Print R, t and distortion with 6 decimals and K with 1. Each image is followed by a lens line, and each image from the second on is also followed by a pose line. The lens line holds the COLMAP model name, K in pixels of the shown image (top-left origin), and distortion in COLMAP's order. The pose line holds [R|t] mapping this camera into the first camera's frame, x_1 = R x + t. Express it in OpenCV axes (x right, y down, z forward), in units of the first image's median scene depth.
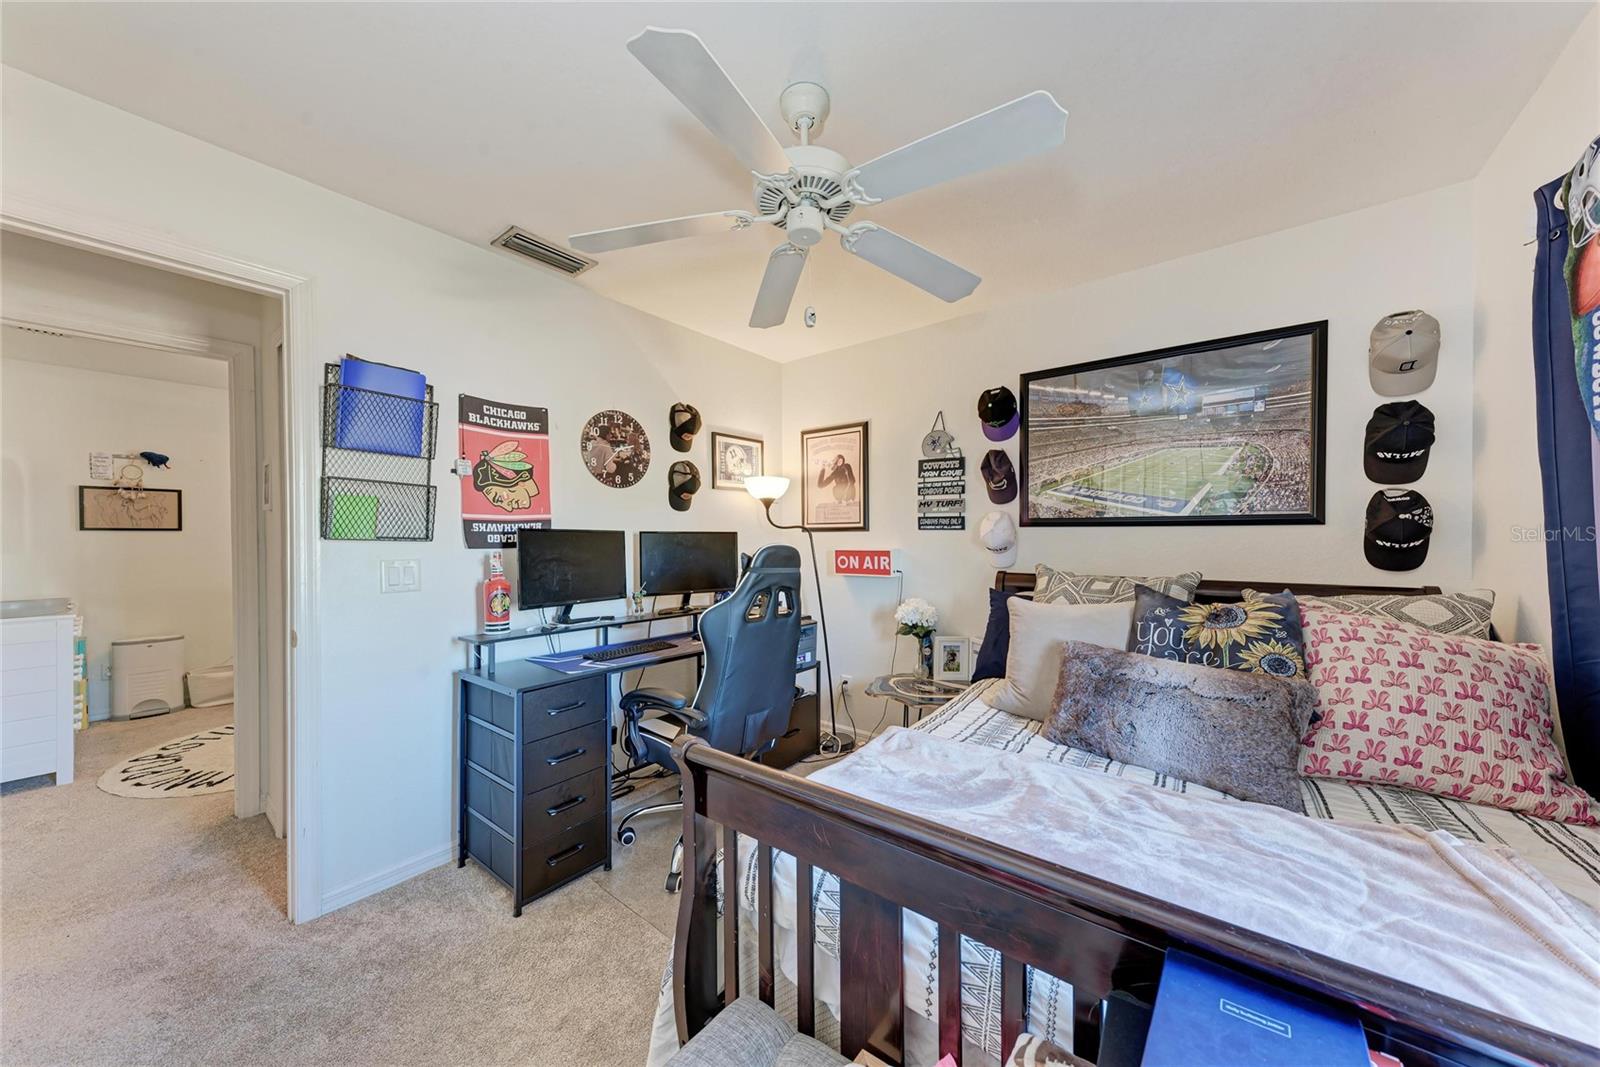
lens RADIAL K [[551.4, 0, 804.9], [0, 551.4, 536.4], [0, 0, 1]] dist [0.011402, -0.000318]
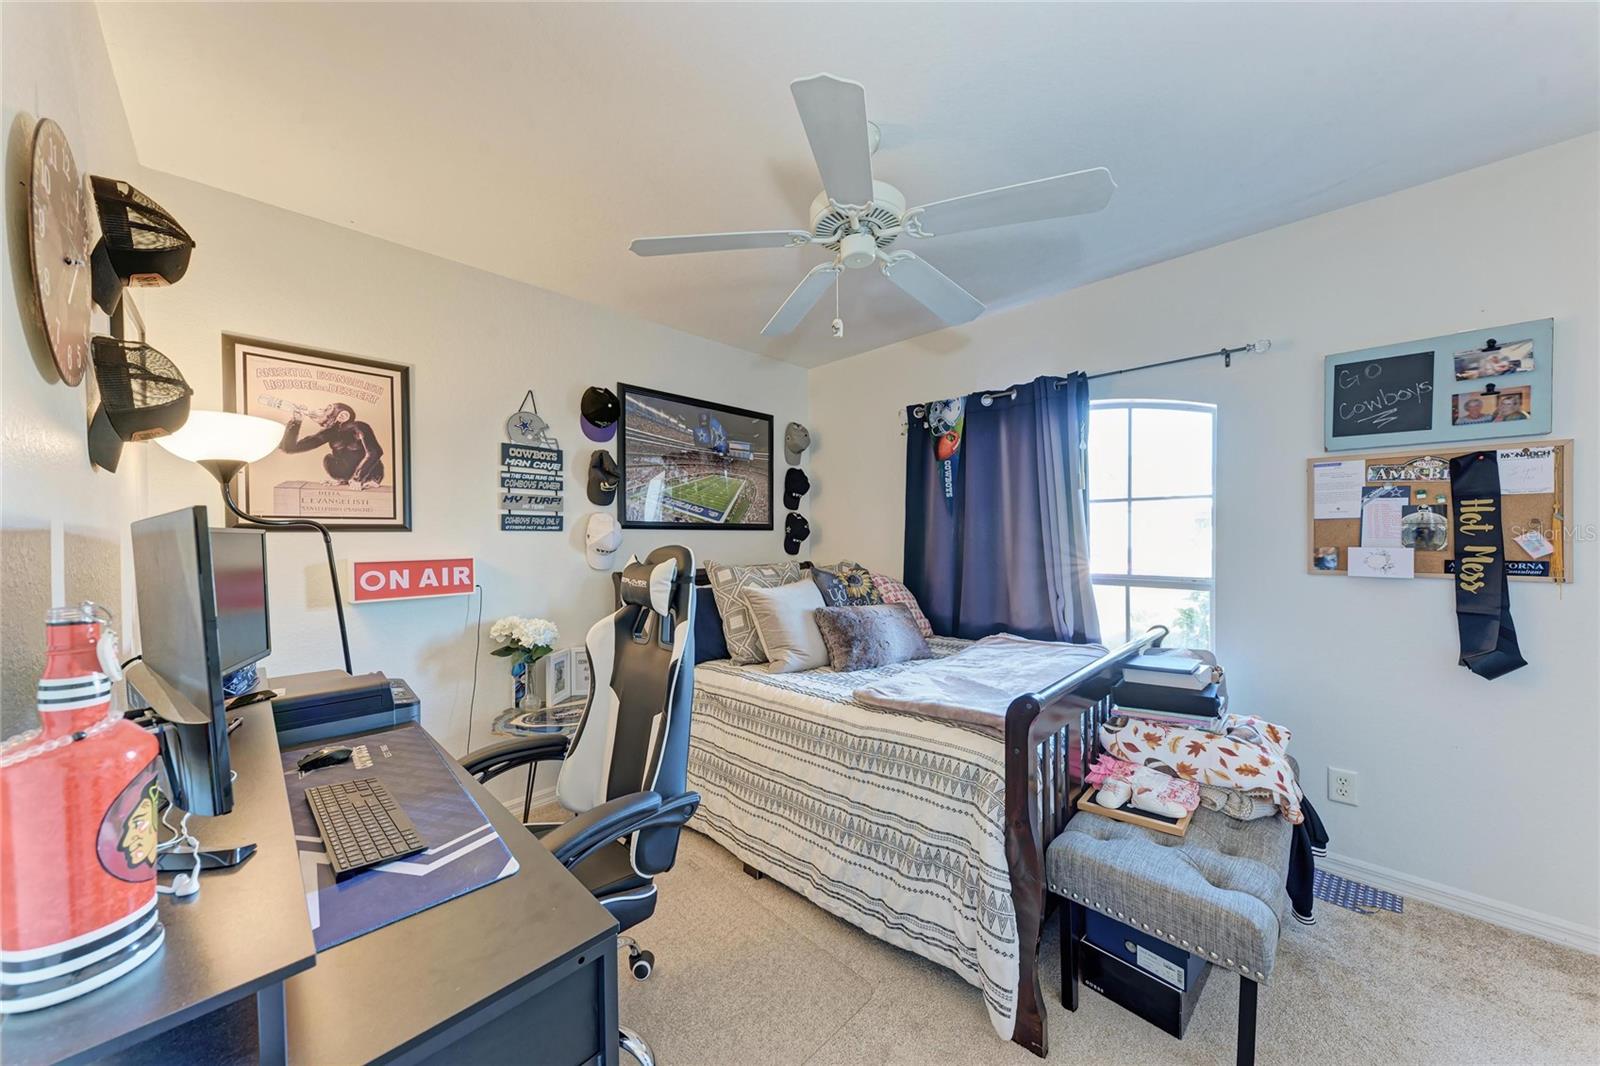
lens RADIAL K [[551.4, 0, 804.9], [0, 551.4, 535.9], [0, 0, 1]] dist [0.011402, -0.000318]
pose [[0.103979, -0.001806, 0.994578, -0.552526], [0.002581, 0.999995, 0.001546, -0.004243], [-0.994576, 0.002407, 0.103984, 0.494491]]
